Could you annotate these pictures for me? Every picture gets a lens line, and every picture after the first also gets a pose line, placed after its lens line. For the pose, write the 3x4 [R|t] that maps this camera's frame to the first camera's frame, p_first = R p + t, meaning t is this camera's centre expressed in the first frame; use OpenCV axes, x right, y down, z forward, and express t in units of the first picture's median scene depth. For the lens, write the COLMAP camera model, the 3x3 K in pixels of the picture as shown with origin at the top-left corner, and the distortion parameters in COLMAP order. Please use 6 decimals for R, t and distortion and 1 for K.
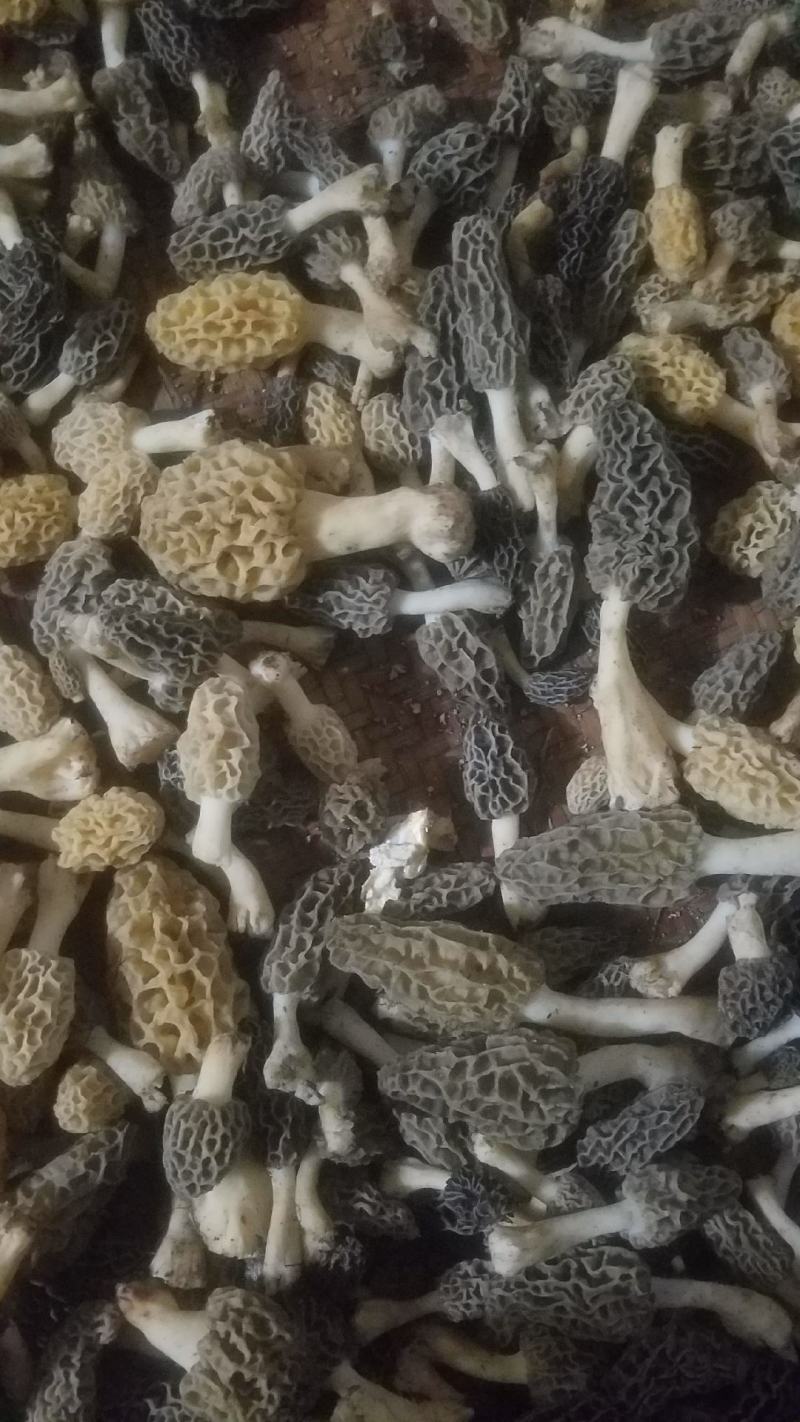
lens RADIAL K [[1140.7, 0, 386.2], [0, 1140.7, 708.6], [0, 0, 1]] dist [-0.011190, -0.015016]
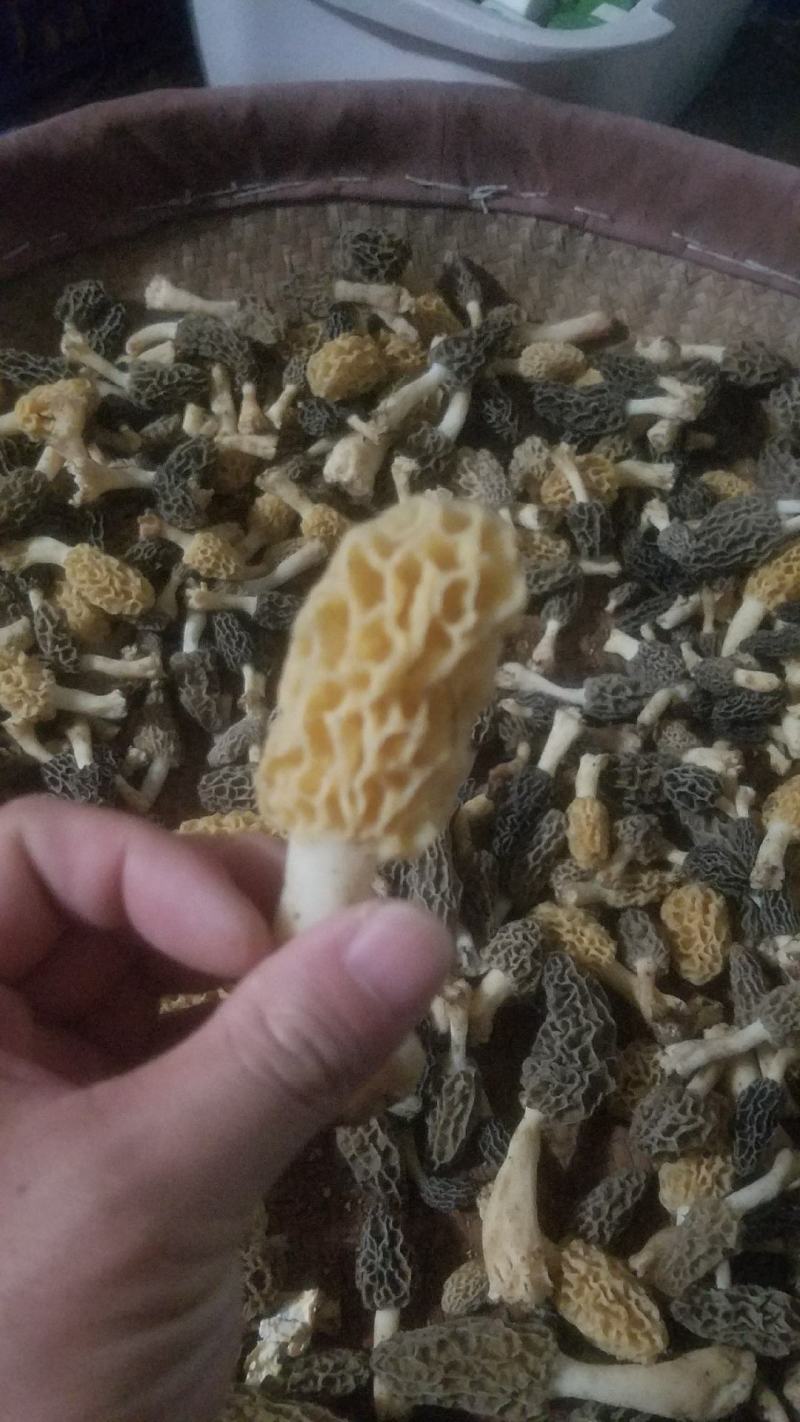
lens RADIAL K [[1140.7, 0, 386.2], [0, 1140.7, 708.6], [0, 0, 1]] dist [-0.011190, -0.015016]
pose [[0.987653, 0.154696, -0.024702, 0.039974], [-0.151814, 0.906261, -0.394516, 0.001322], [-0.038644, 0.393395, 0.918557, -0.244725]]
